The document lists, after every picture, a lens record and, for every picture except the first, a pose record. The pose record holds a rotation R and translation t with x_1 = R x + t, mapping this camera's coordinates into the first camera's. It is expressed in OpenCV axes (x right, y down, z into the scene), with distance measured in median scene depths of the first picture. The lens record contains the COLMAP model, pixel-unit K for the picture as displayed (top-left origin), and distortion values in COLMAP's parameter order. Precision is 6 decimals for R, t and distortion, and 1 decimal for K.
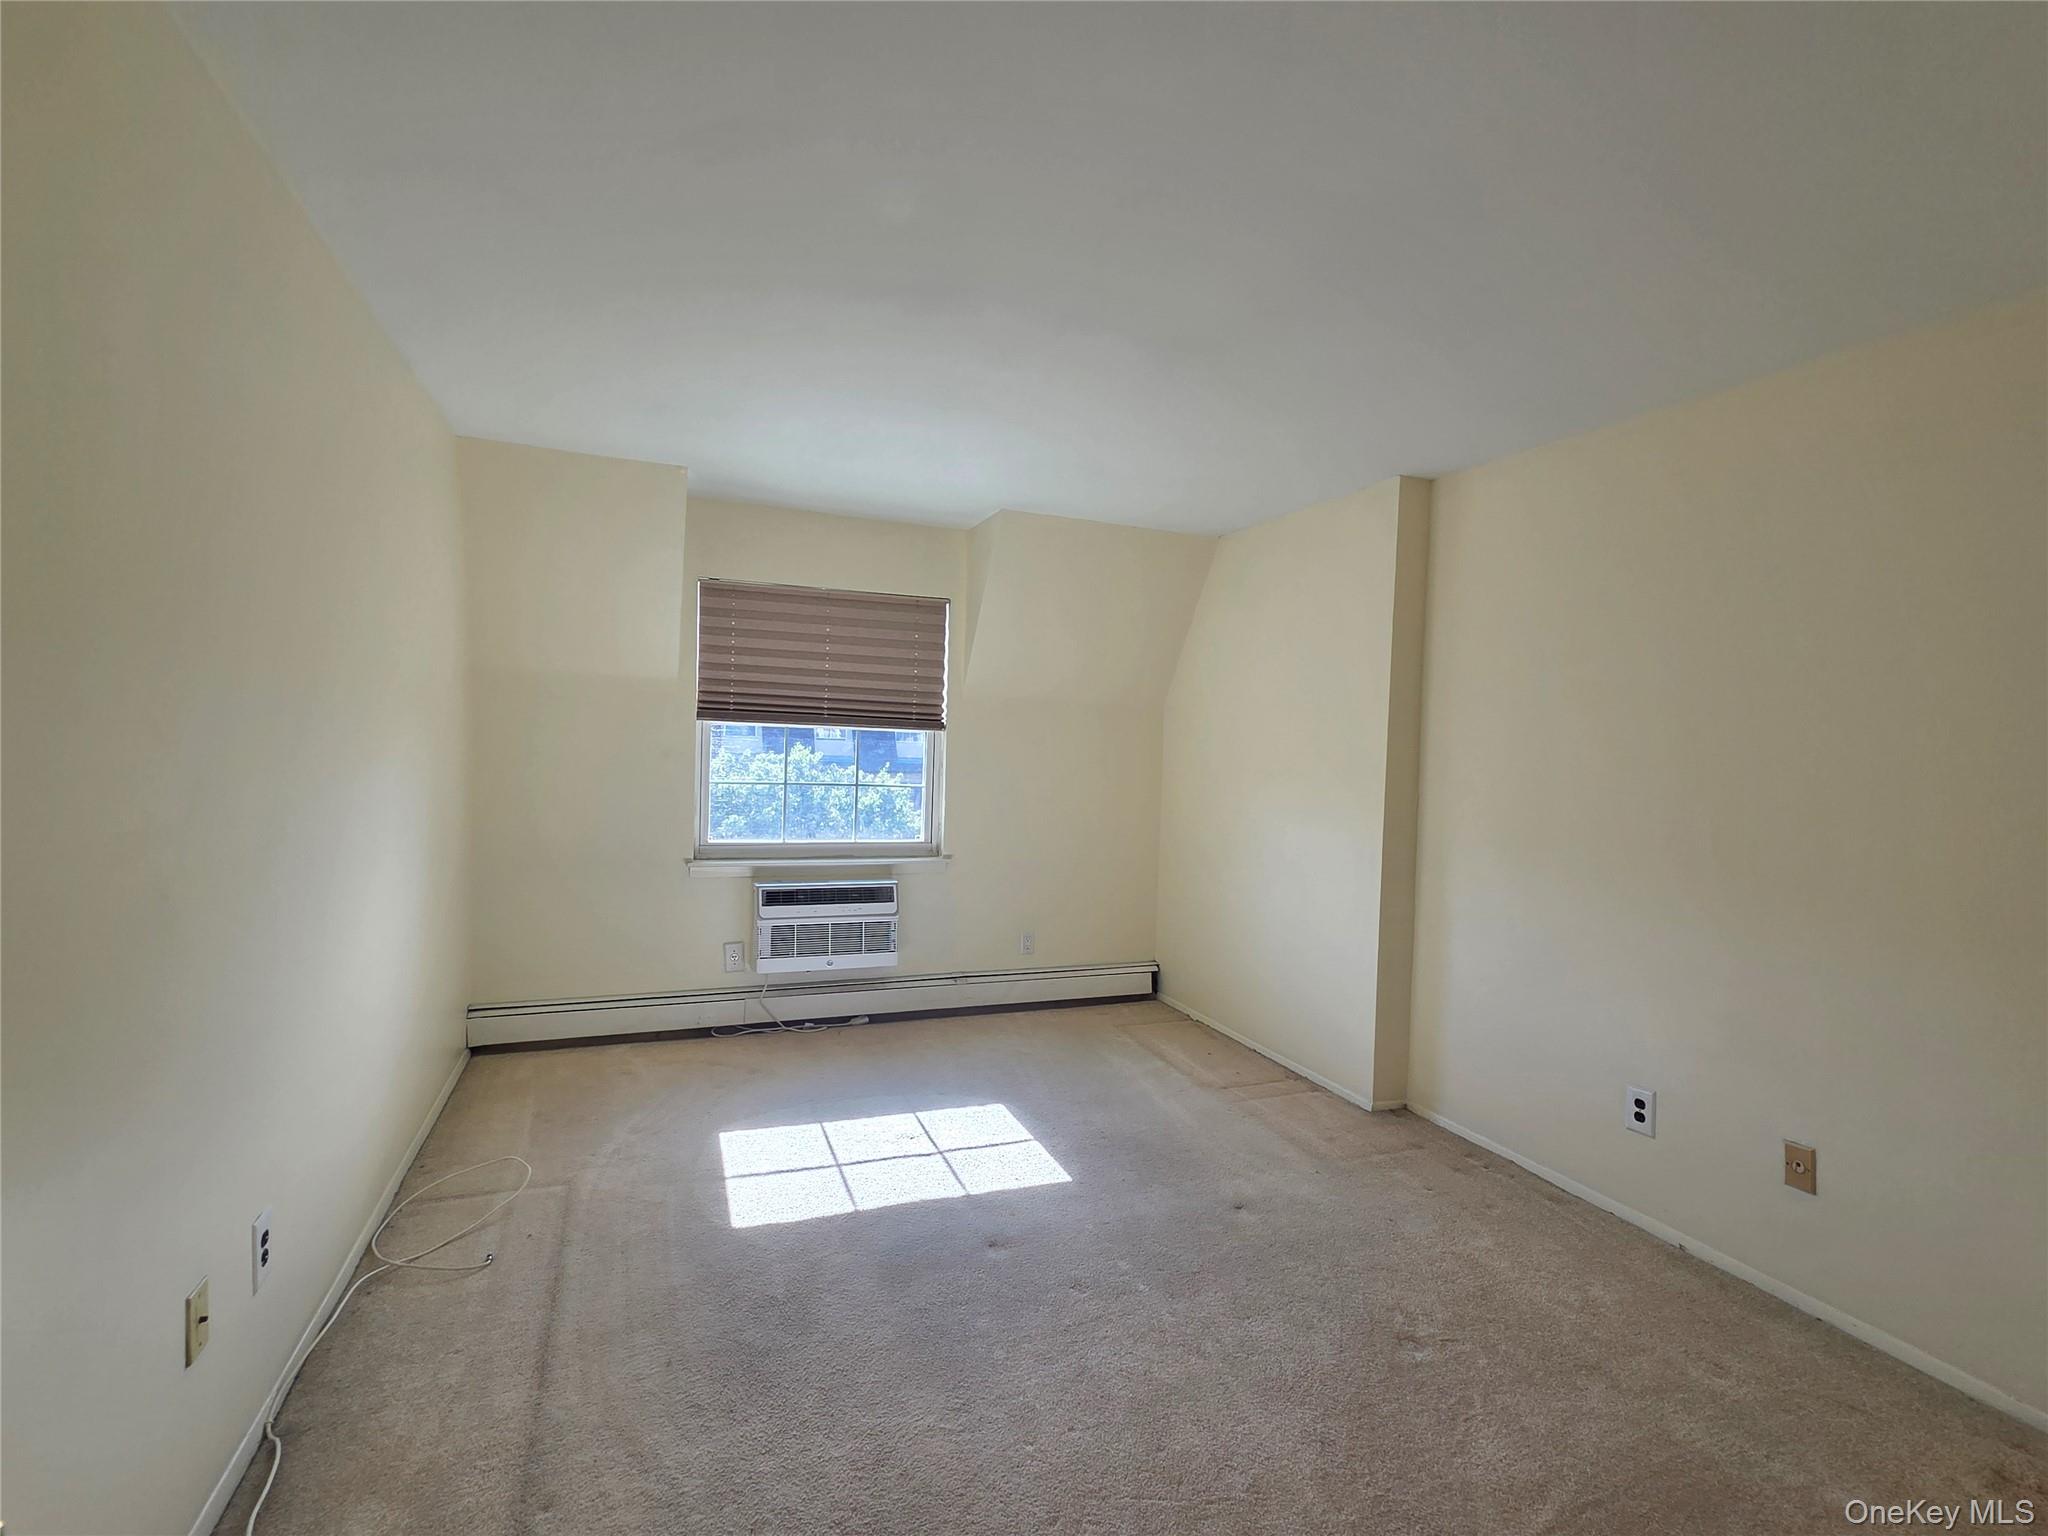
lens RADIAL K [[949.0, 0, 1029.3], [0, 949.0, 778.9], [0, 0, 1]] dist [-0.001340, 0.004230]
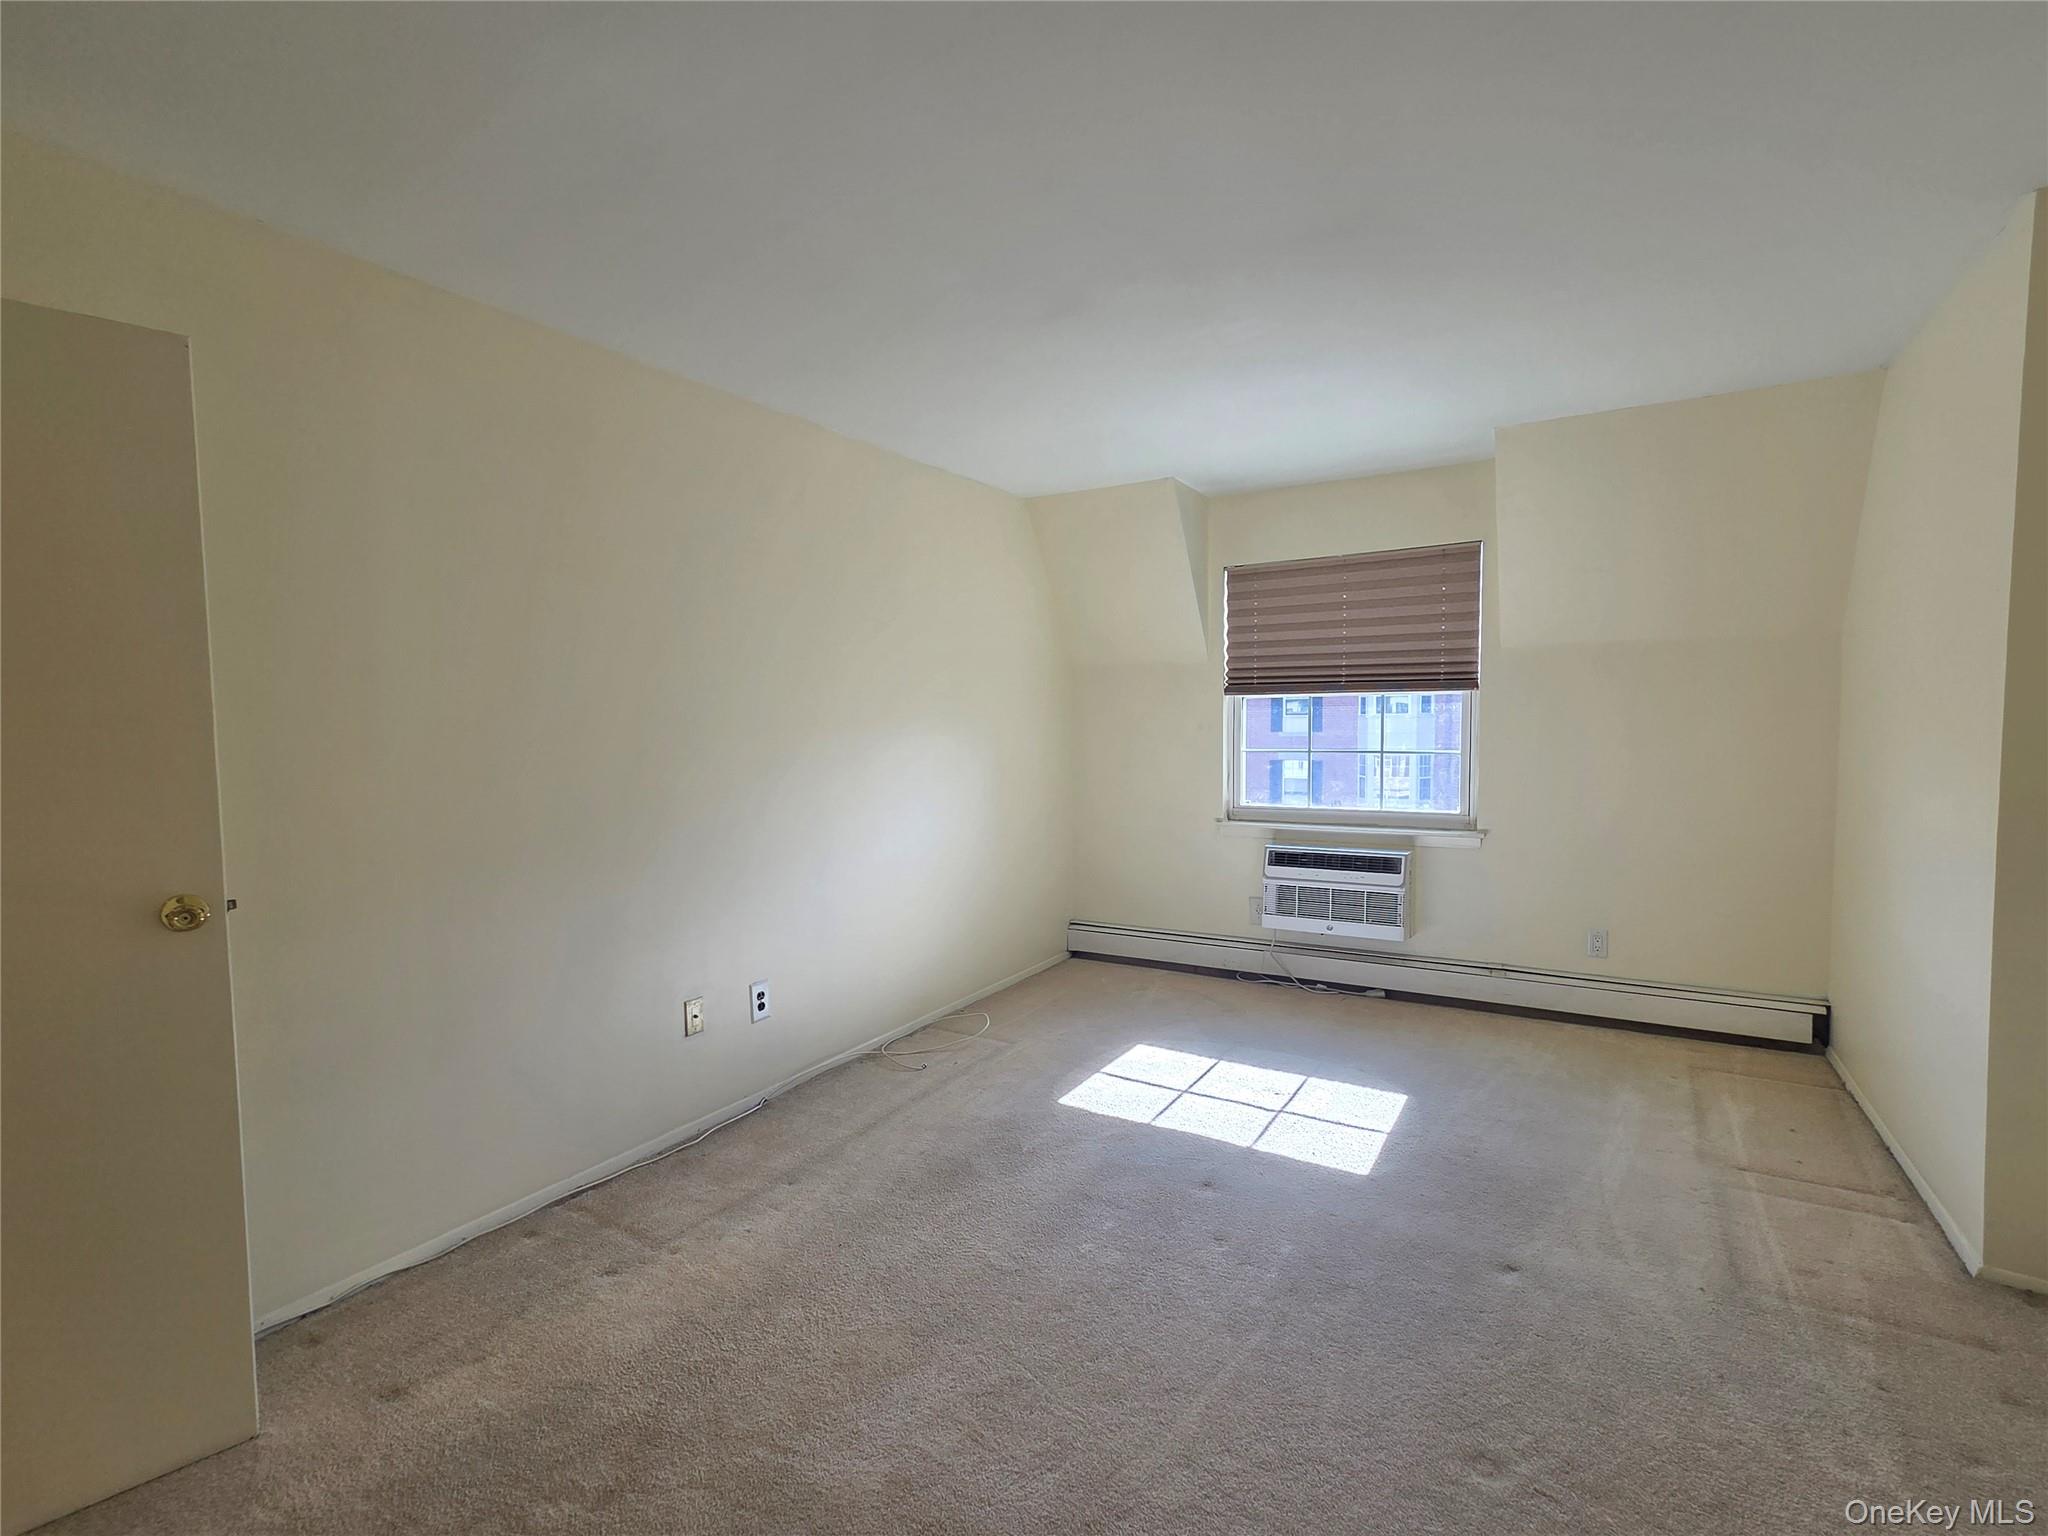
lens RADIAL K [[949.0, 0, 1014.9], [0, 949.0, 774.4], [0, 0, 1]] dist [-0.001340, 0.004230]
pose [[0.600731, 0.005924, -0.799430, 0.388580], [0.006738, 0.999900, 0.012473, 0.015596], [0.799423, -0.012880, 0.600630, 0.124768]]
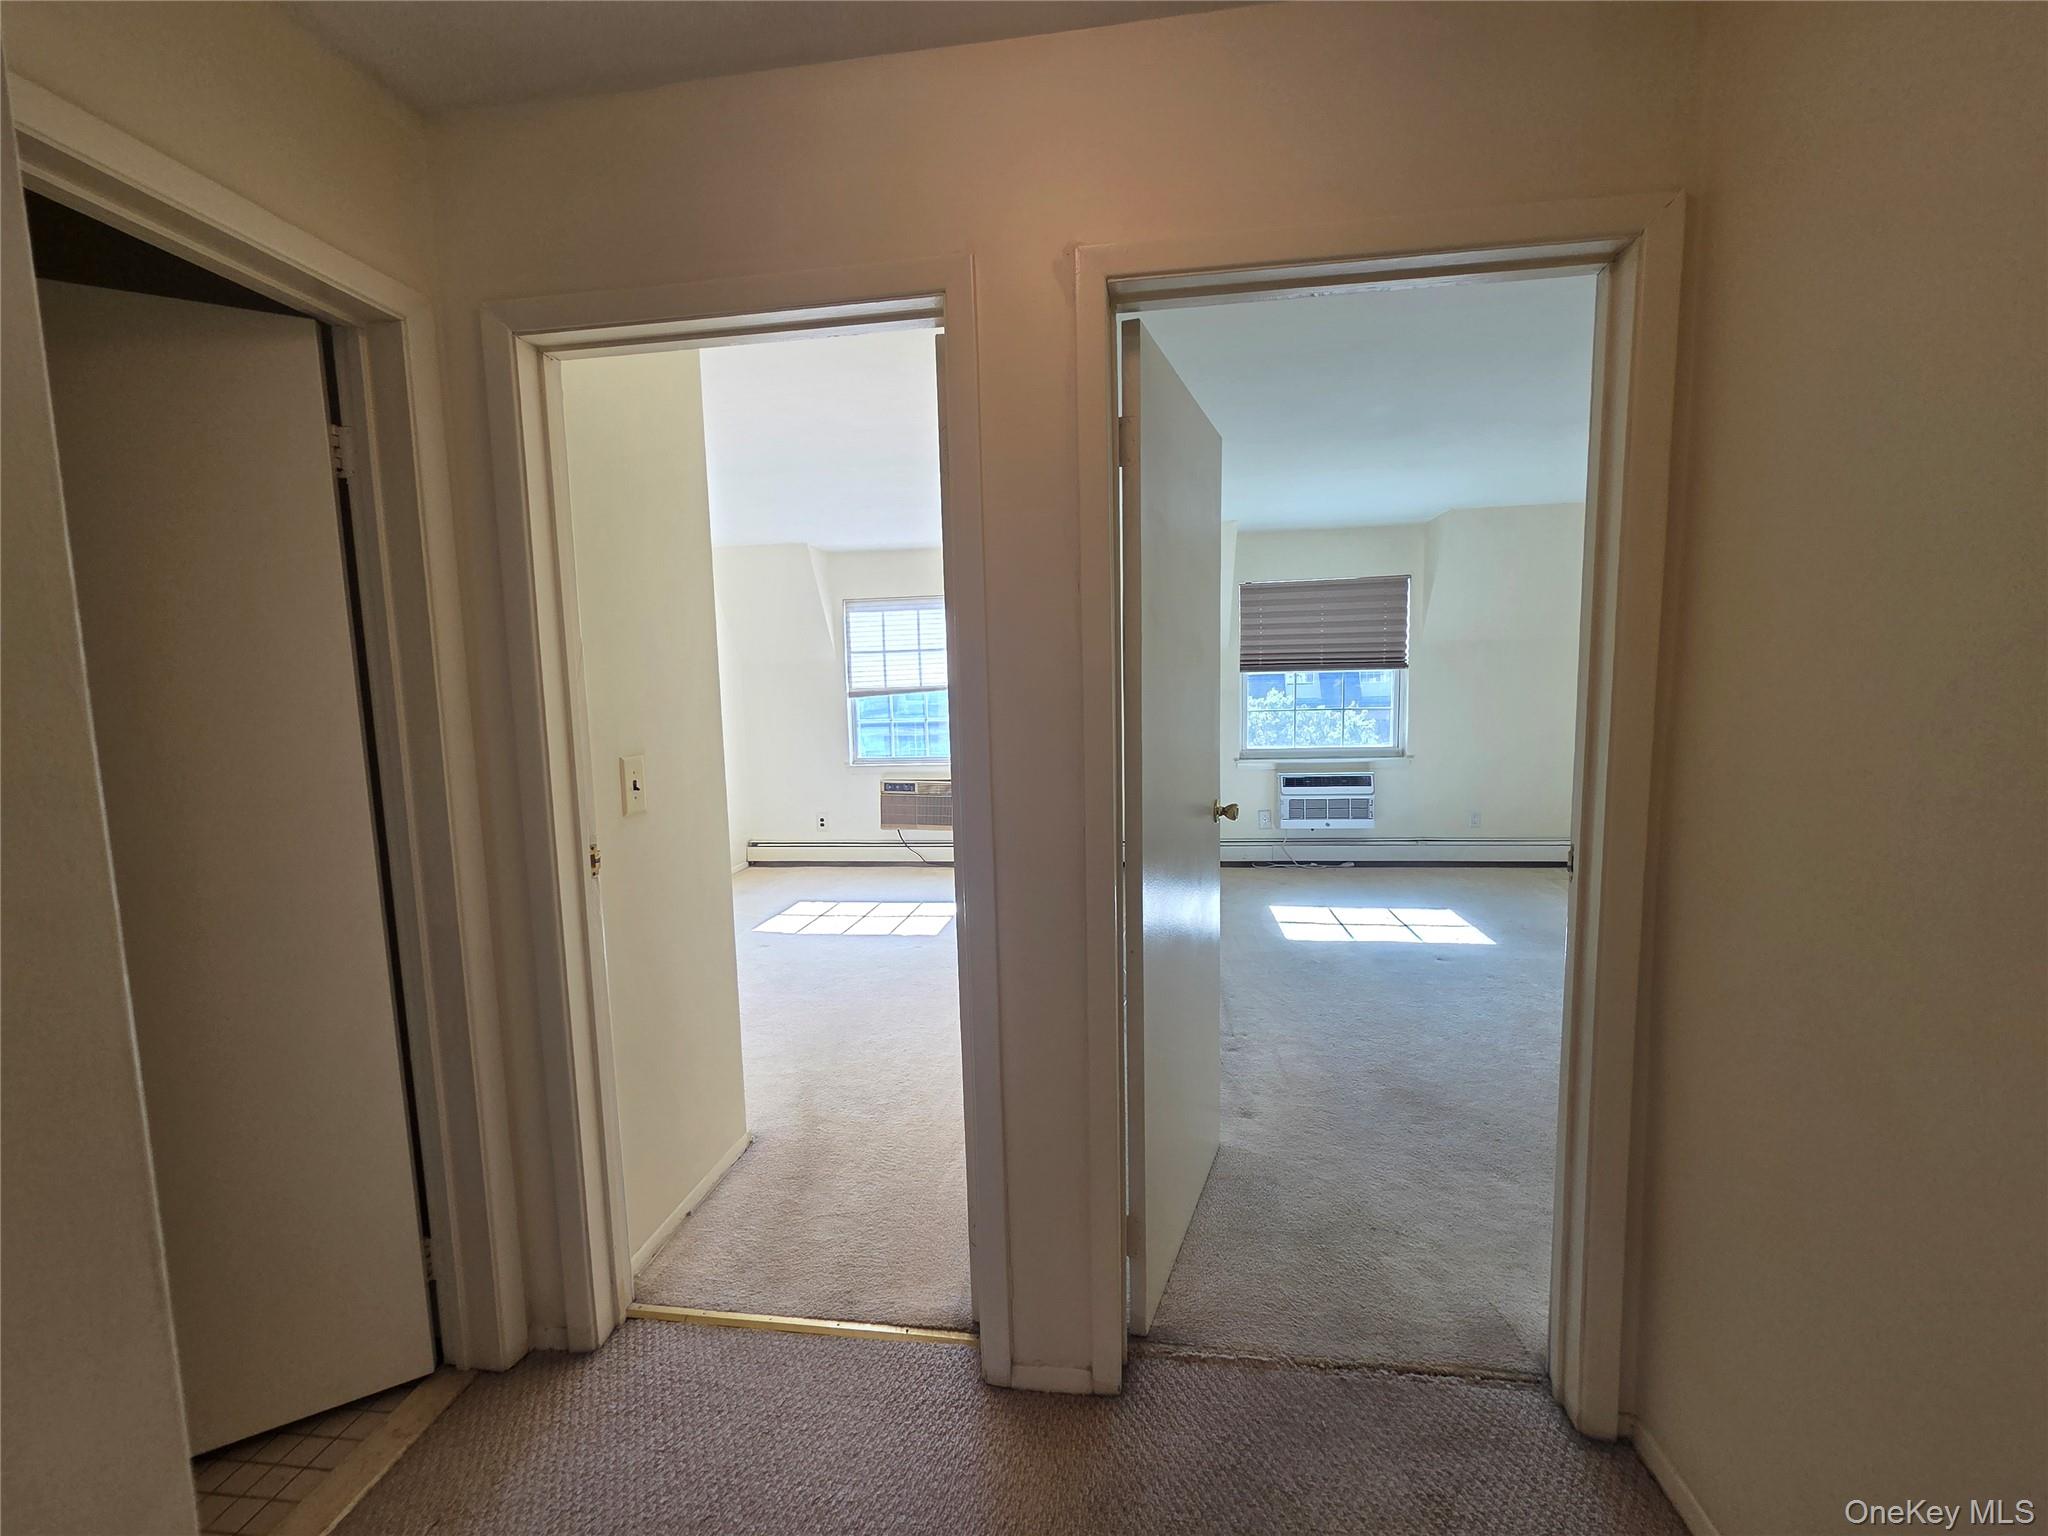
lens RADIAL K [[834.2, 0, 1027.0], [0, 834.2, 778.3], [0, 0, 1]] dist [0.001005, -0.000366]
pose [[0.867979, -0.001990, -0.496598, 0.039632], [0.035644, 0.997662, 0.058302, 0.021670], [0.495321, -0.068306, 0.866021, -0.413061]]
